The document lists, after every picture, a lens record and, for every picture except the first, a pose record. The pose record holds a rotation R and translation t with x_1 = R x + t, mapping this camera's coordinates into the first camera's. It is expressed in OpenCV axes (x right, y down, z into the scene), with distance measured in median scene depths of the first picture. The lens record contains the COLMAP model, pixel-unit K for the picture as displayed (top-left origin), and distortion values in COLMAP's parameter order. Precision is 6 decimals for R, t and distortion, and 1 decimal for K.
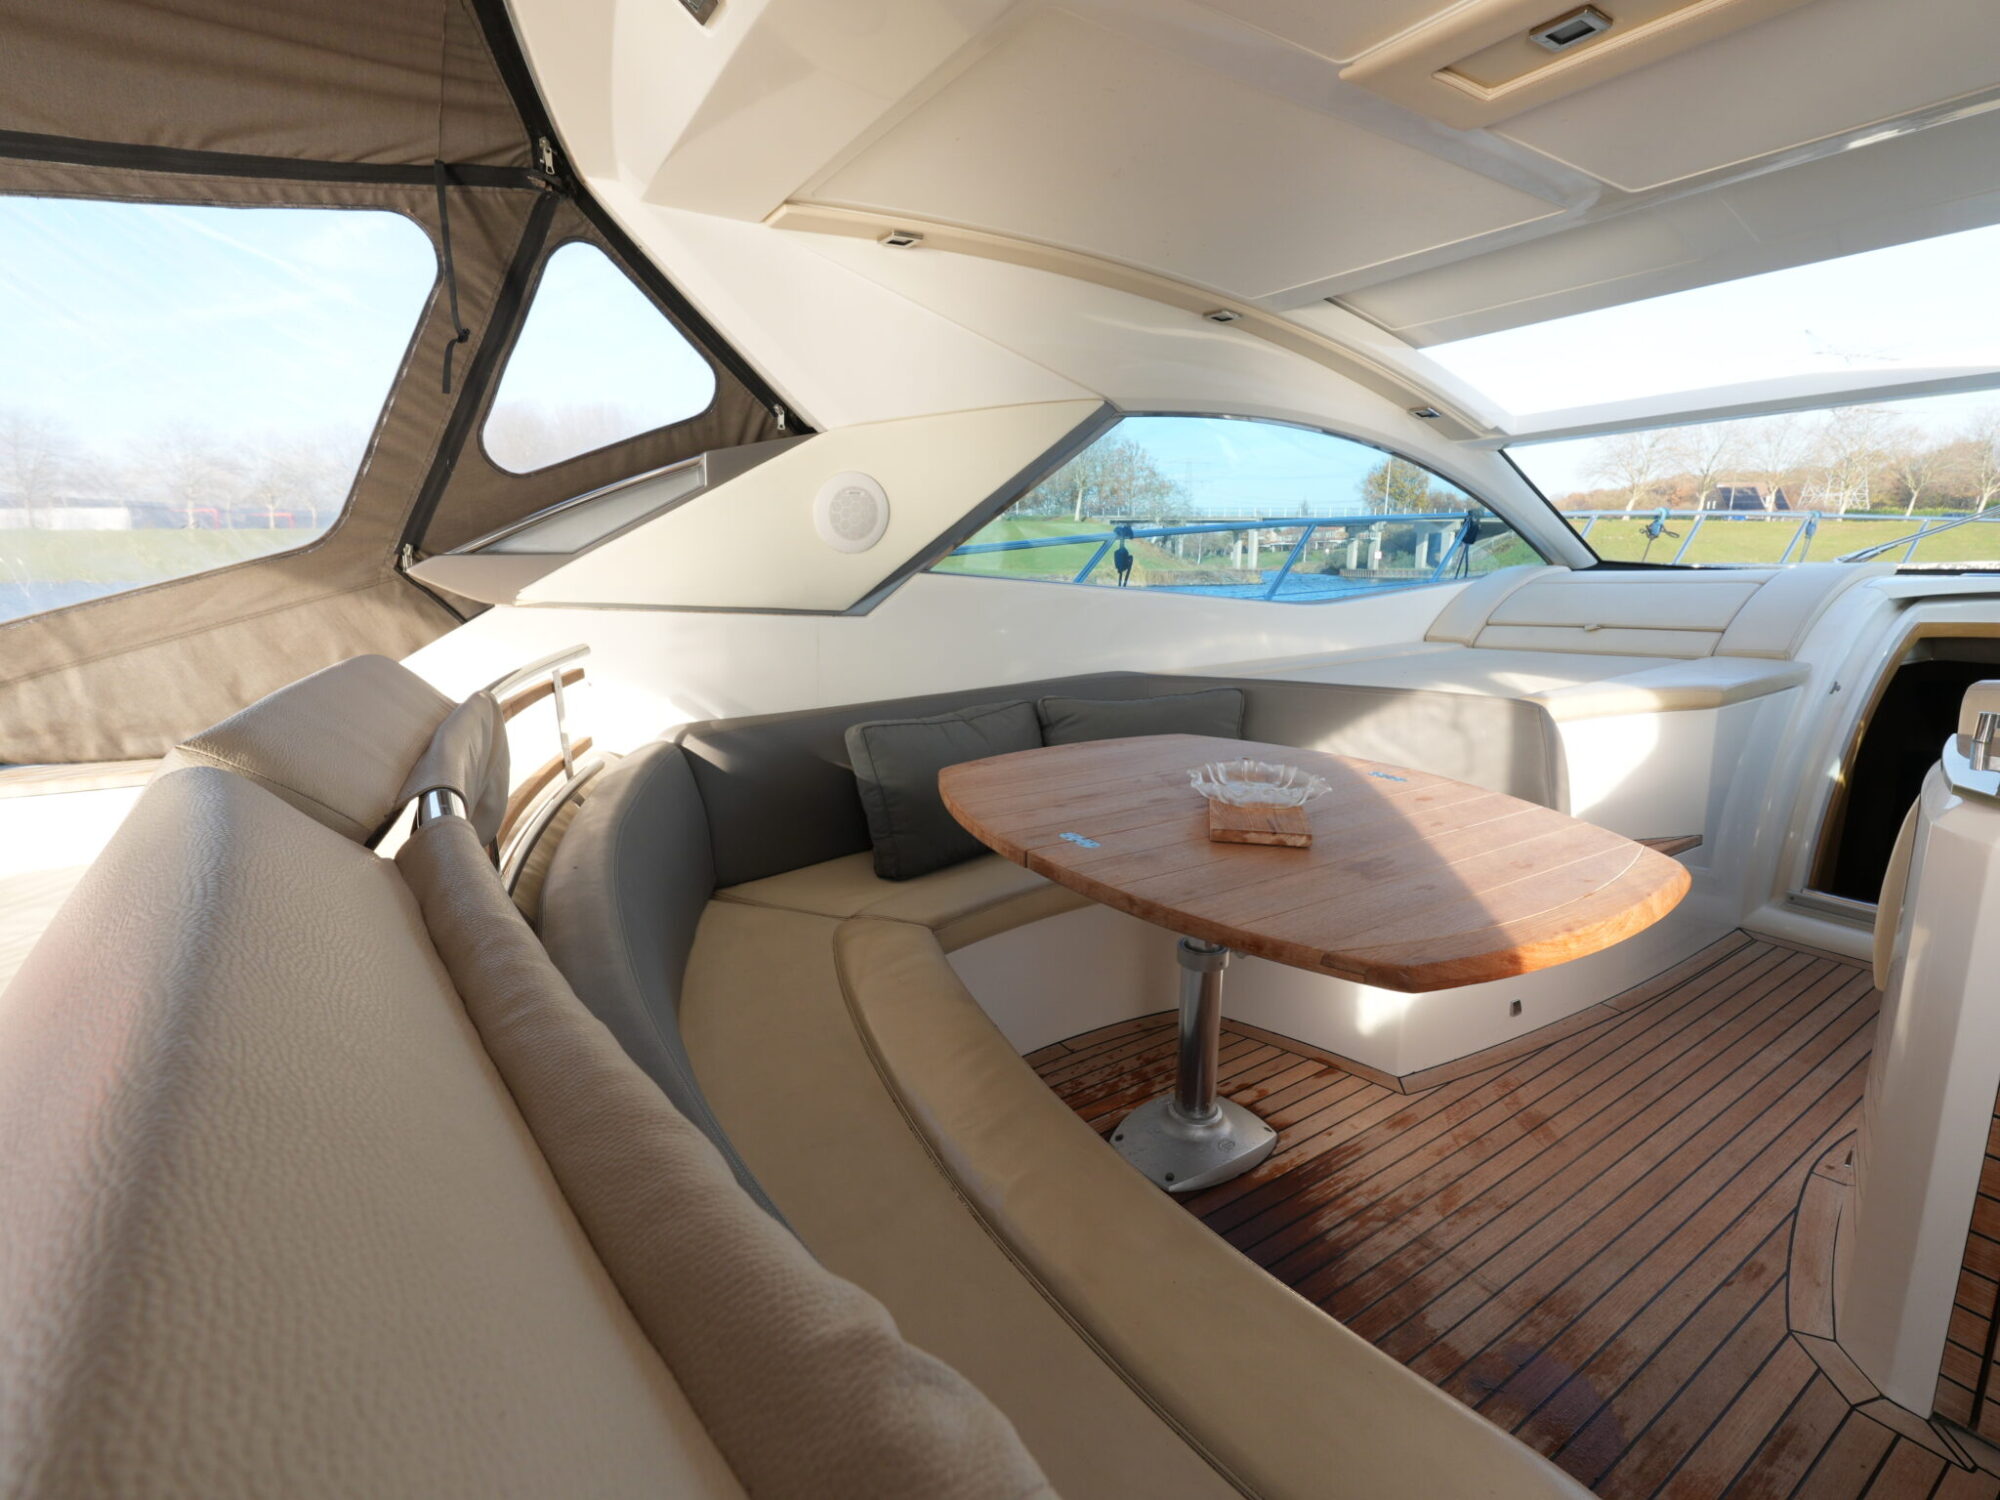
lens RADIAL K [[935.9, 0, 997.3], [0, 935.9, 752.1], [0, 0, 1]] dist [-0.002878, 0.001772]
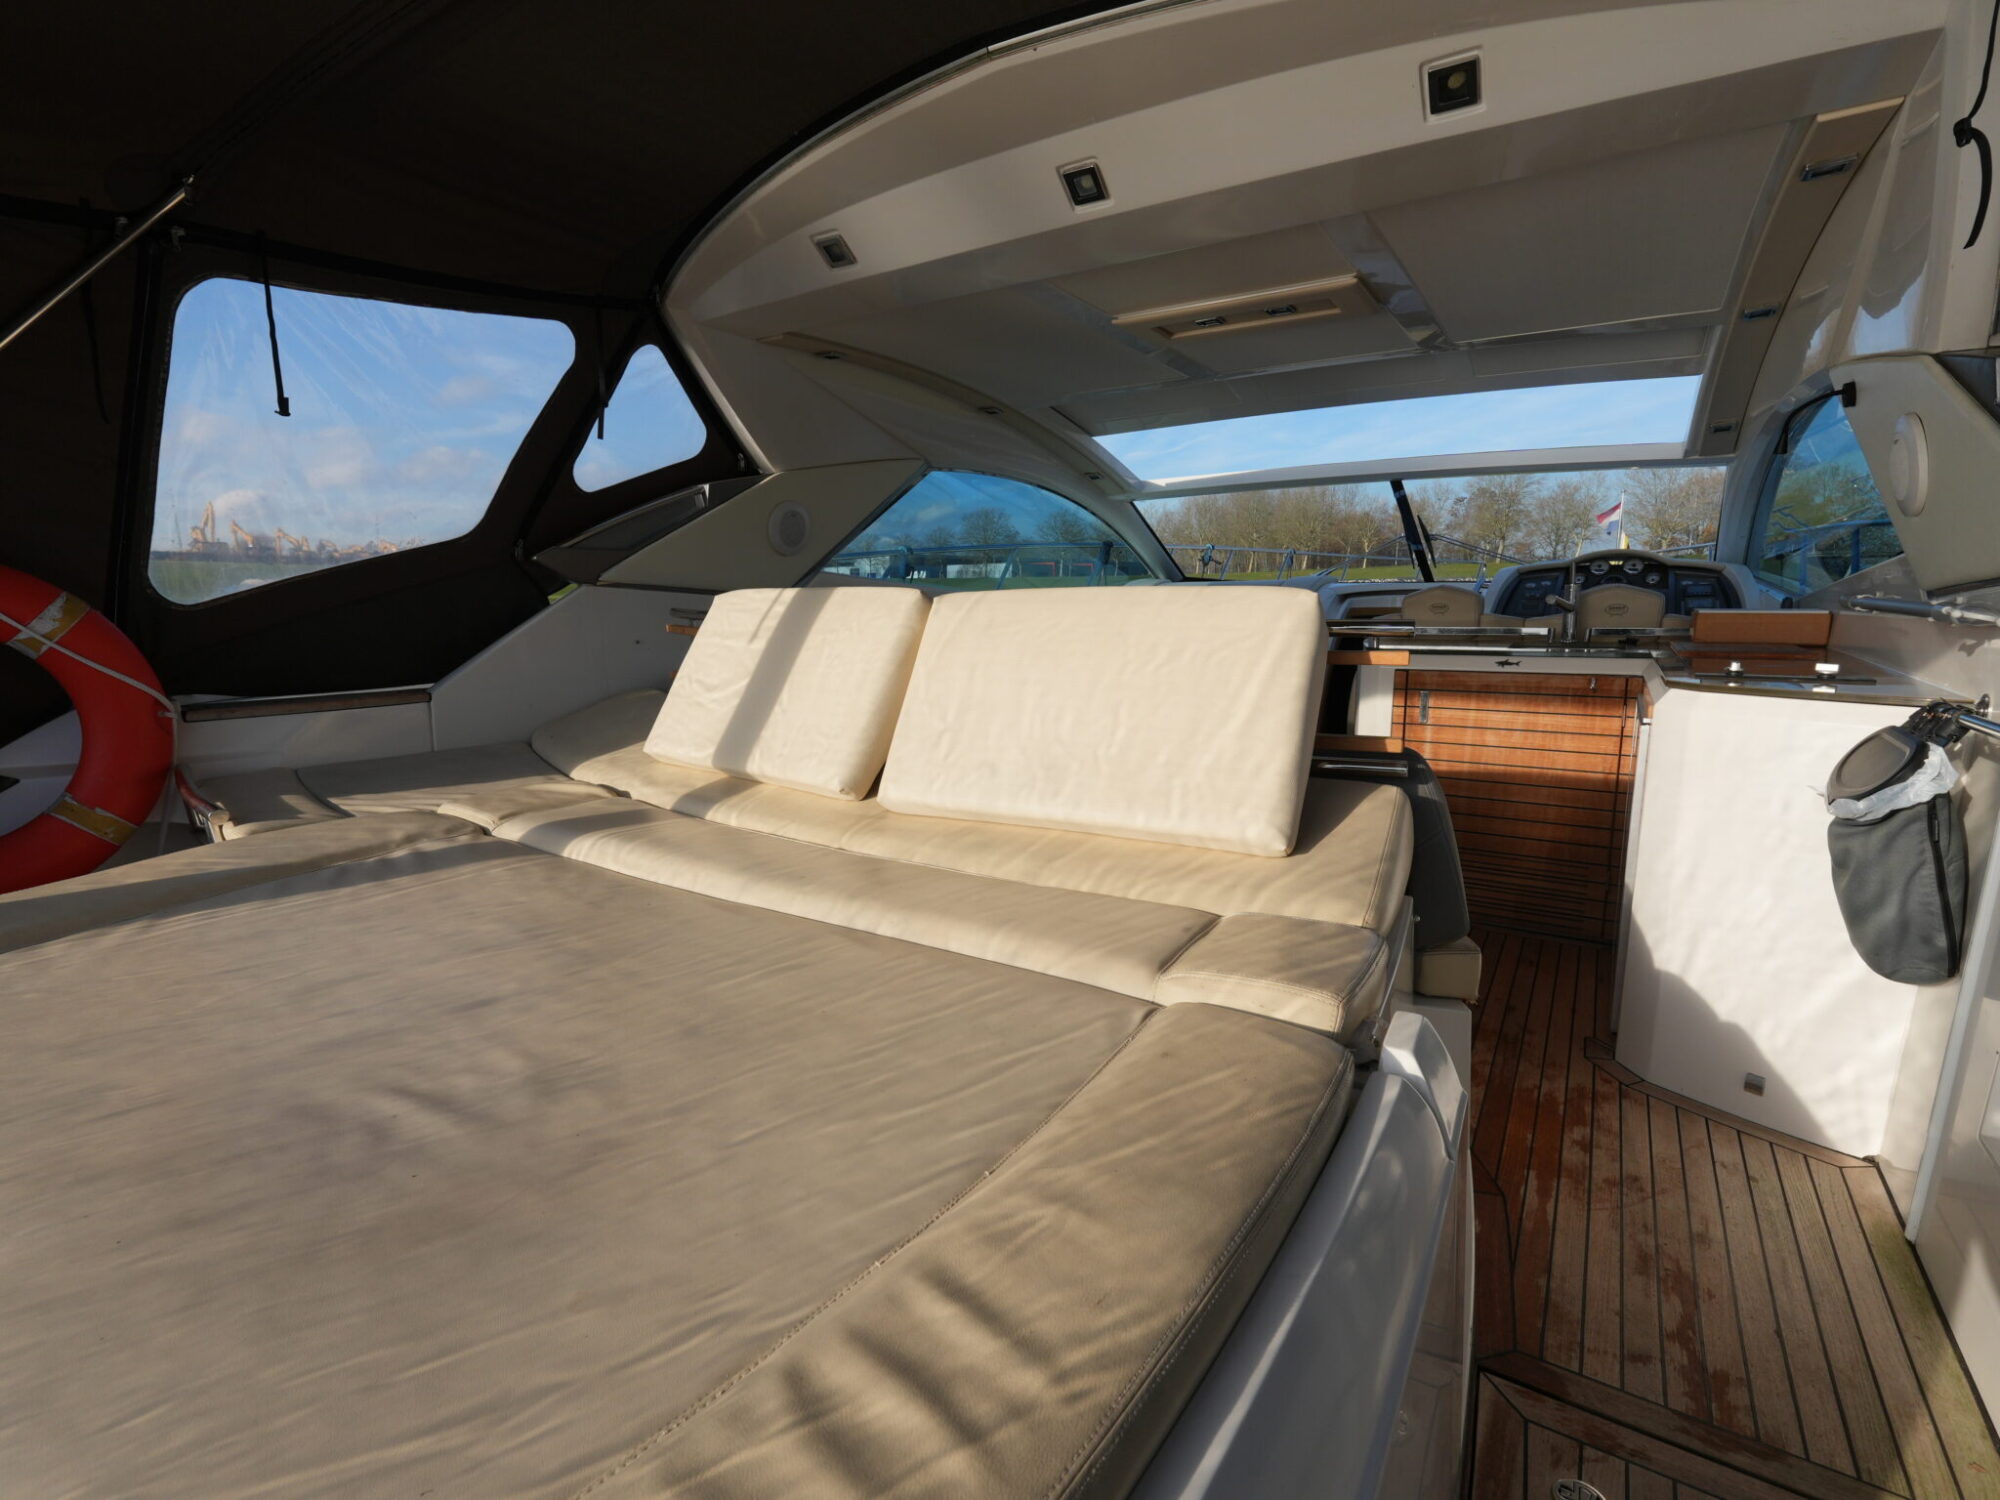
lens RADIAL K [[935.9, 0, 990.0], [0, 935.9, 749.4], [0, 0, 1]] dist [-0.002878, 0.001772]
pose [[0.916903, -0.062238, 0.394228, -0.580276], [0.076277, 0.996886, -0.020025, 0.180192], [-0.391754, 0.048432, 0.918794, -0.573483]]
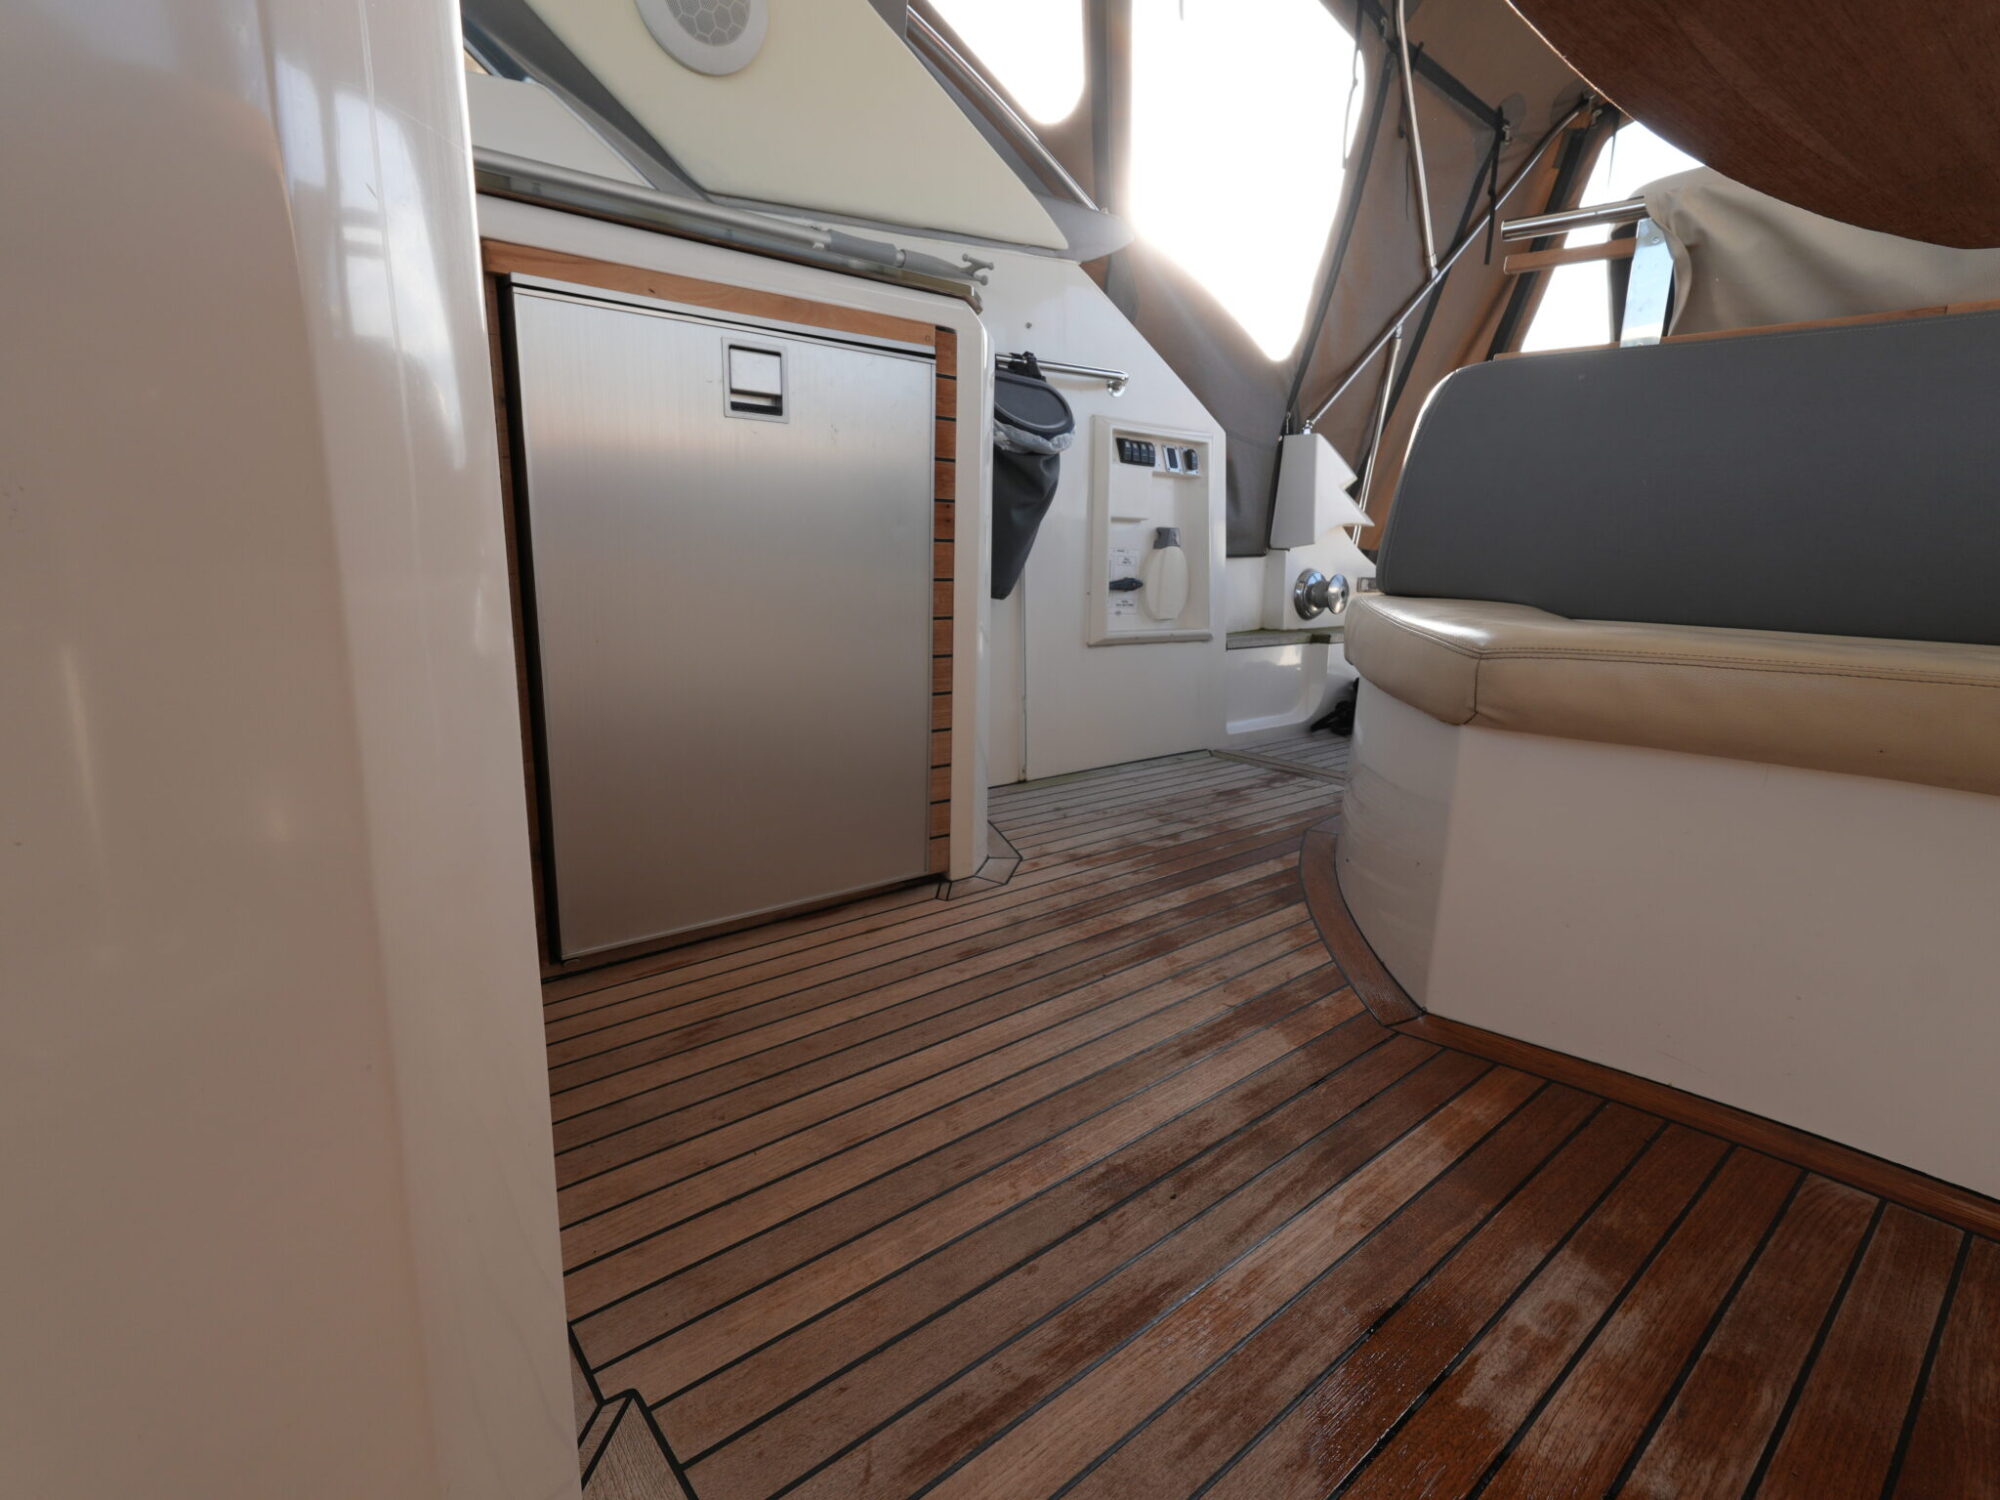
lens RADIAL K [[935.9, 0, 998.7], [0, 935.9, 751.2], [0, 0, 1]] dist [-0.002878, 0.001772]
pose [[-0.995085, 0.018038, -0.097369, 0.563290], [-0.023824, 0.910782, 0.412200, 0.169611], [0.096117, 0.412494, -0.905876, 0.829836]]
